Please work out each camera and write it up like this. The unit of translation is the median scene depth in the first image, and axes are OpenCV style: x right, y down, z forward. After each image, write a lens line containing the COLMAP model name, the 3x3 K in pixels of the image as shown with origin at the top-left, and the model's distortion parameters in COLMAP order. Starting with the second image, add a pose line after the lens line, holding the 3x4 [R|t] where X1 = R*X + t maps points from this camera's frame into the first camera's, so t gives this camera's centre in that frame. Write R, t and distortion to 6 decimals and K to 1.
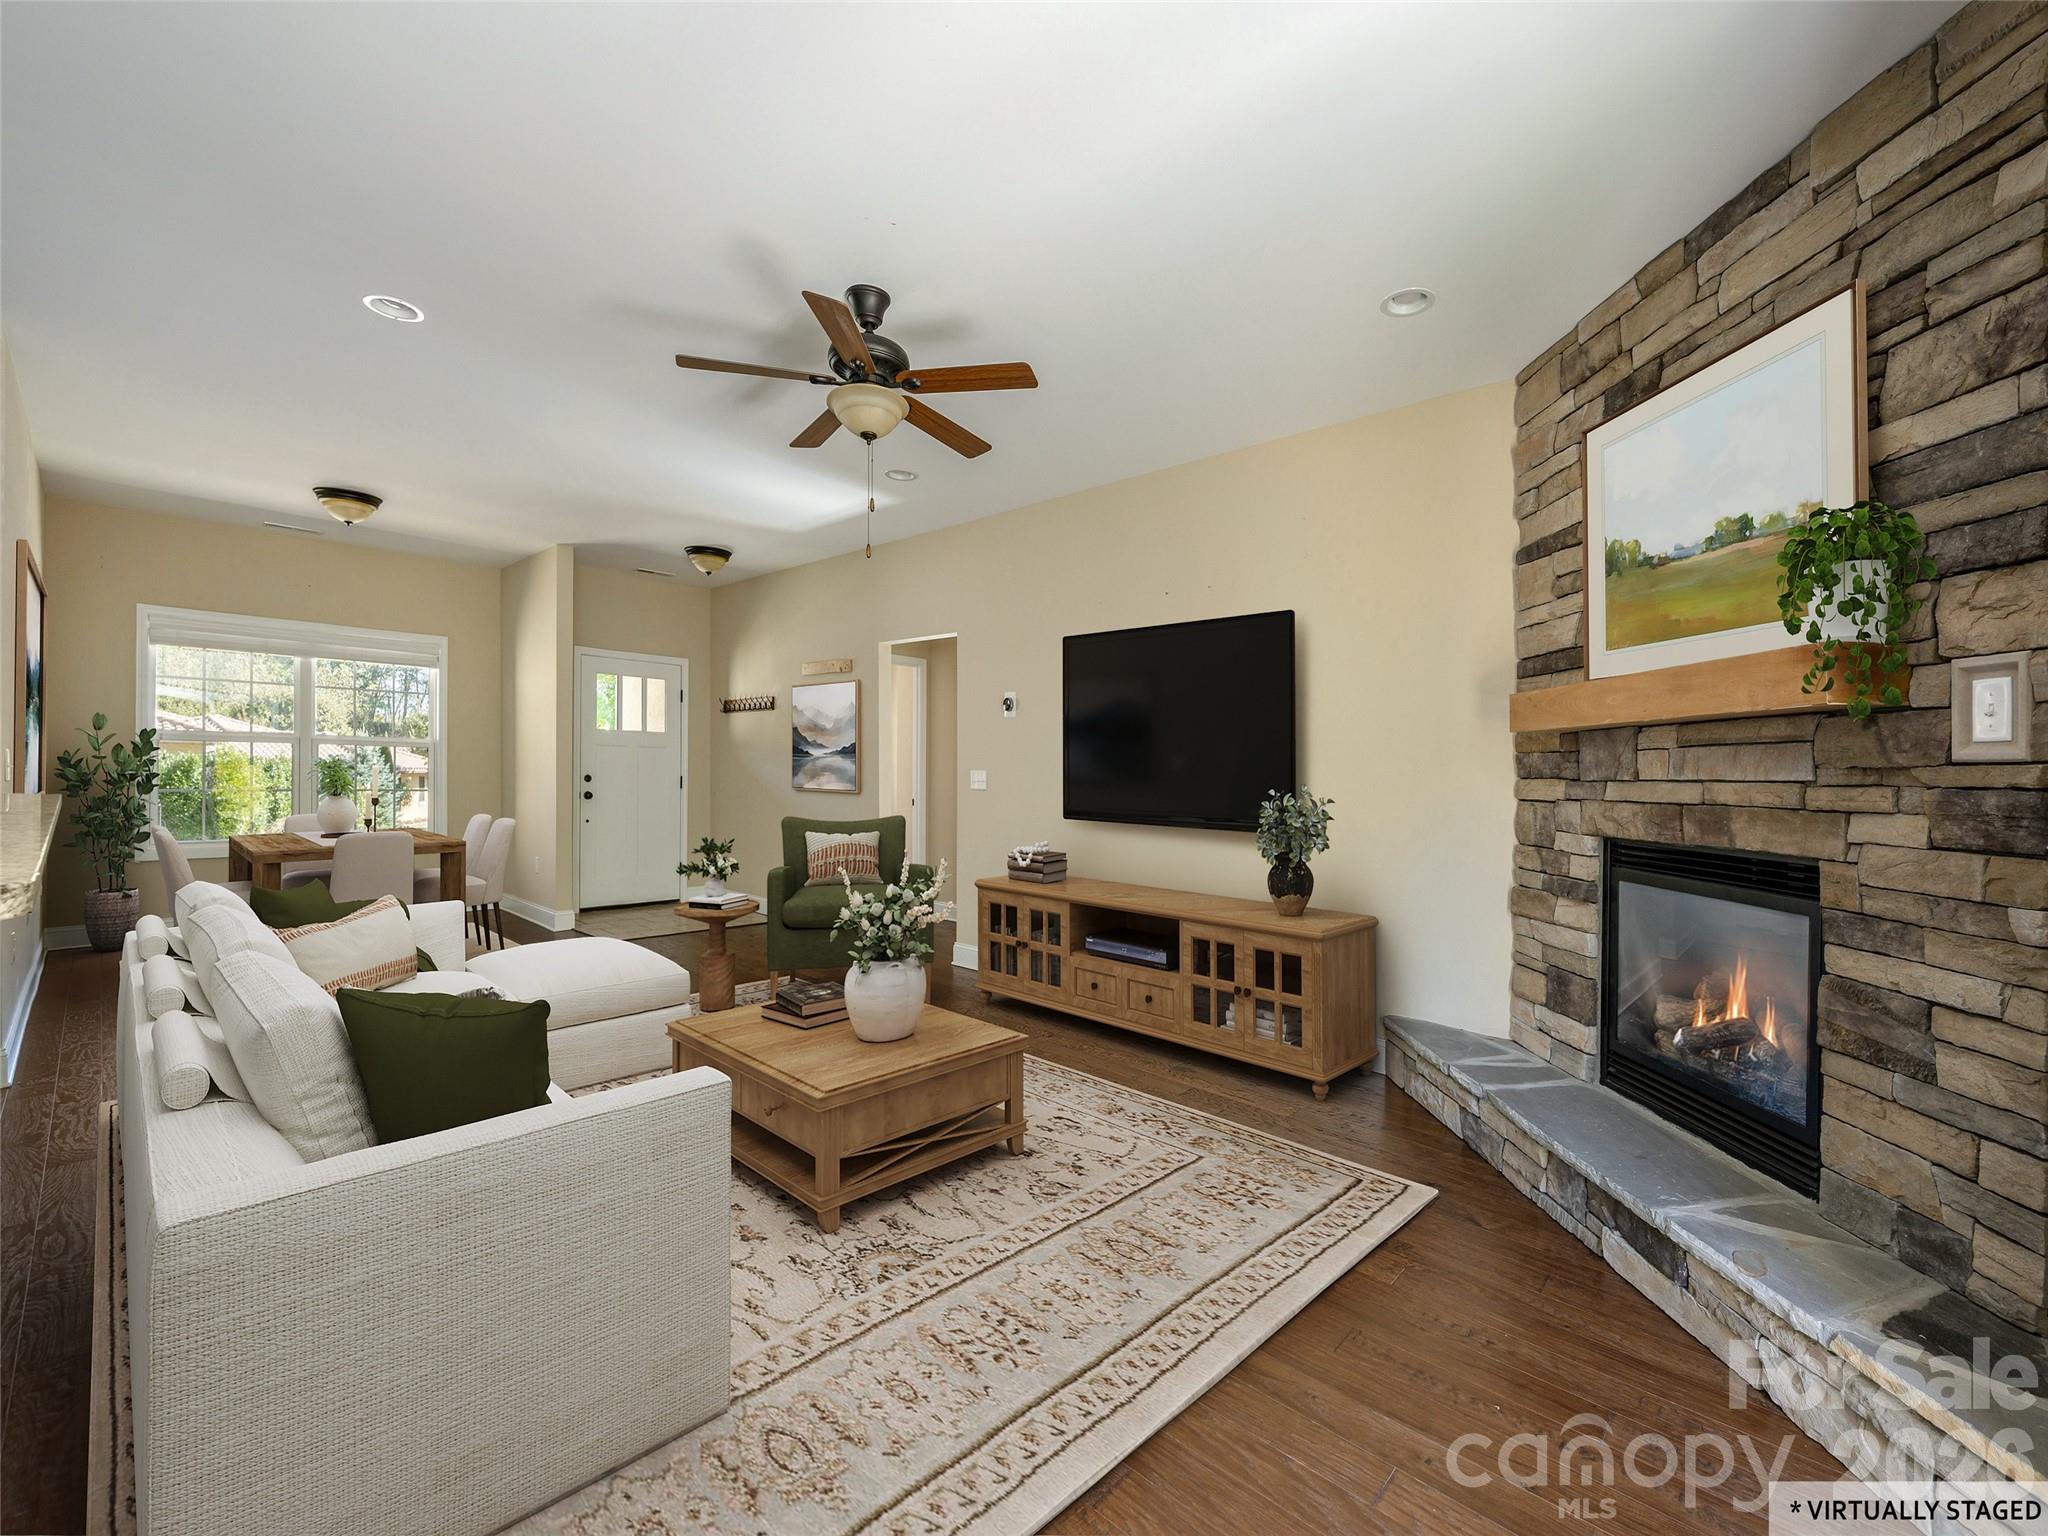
lens RADIAL K [[873.6, 0, 1024.0], [0, 873.6, 768.0], [0, 0, 1]] dist [-0.000038, 0.000045]
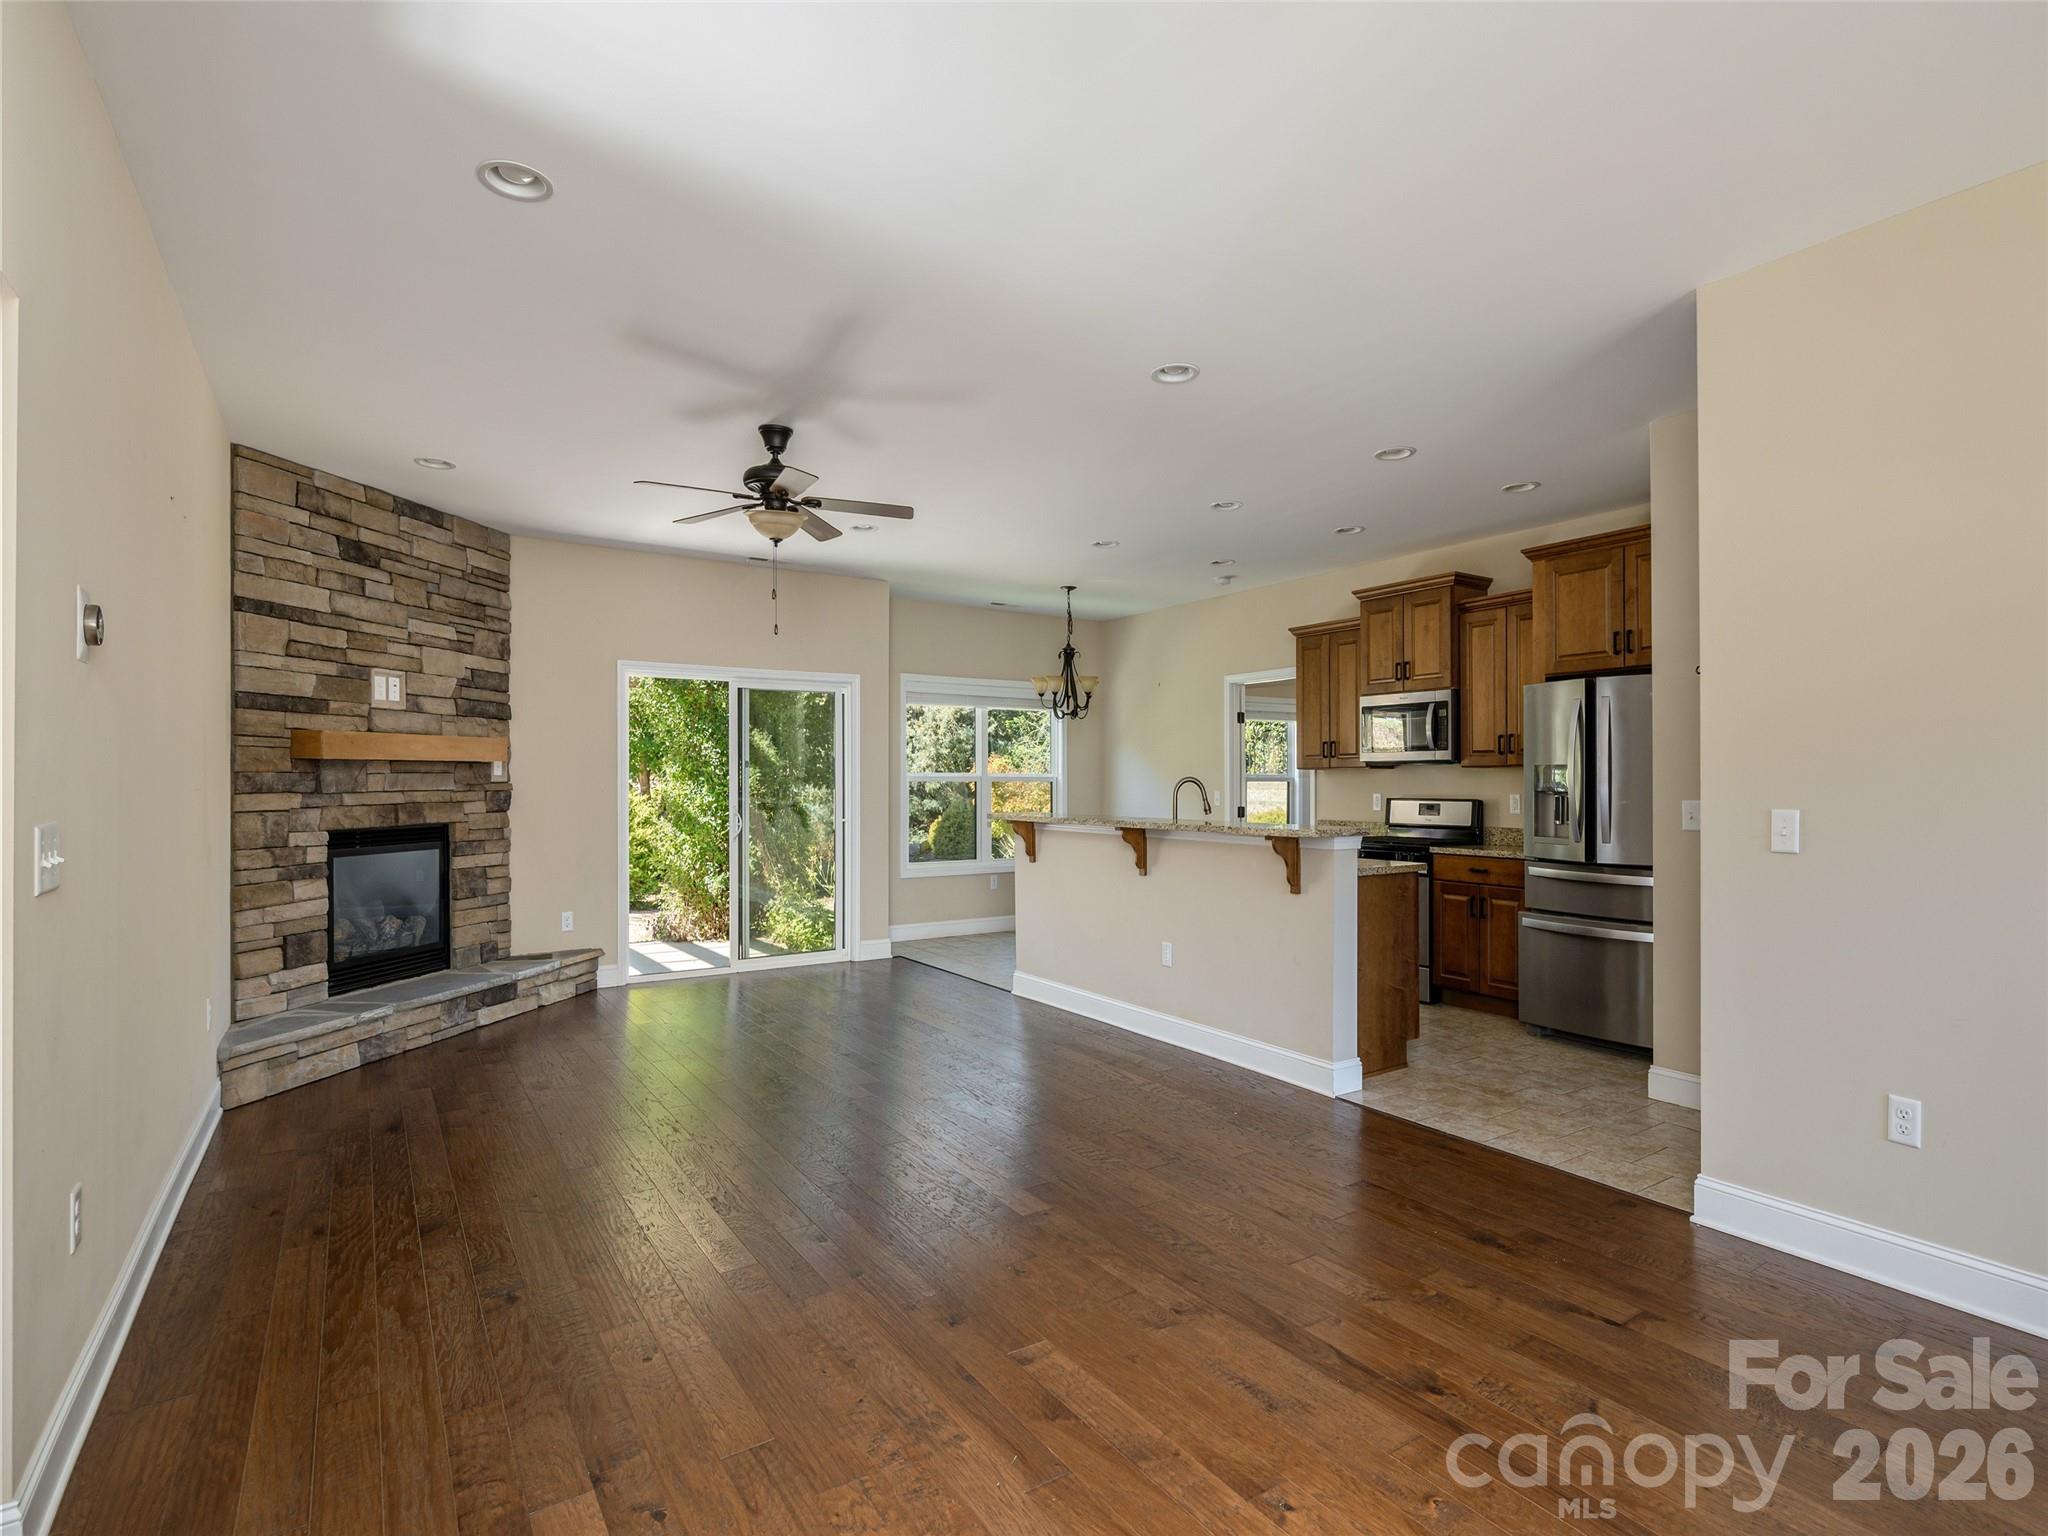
lens RADIAL K [[1023.8, 0, 1024.0], [0, 1023.8, 768.0], [0, 0, 1]] dist [0.000283, 0.000055]
pose [[-0.979545, 0.003445, 0.201195, -0.915160], [0.000640, 0.999902, -0.014005, -0.003248], [-0.201223, -0.013590, -0.979451, 2.661456]]
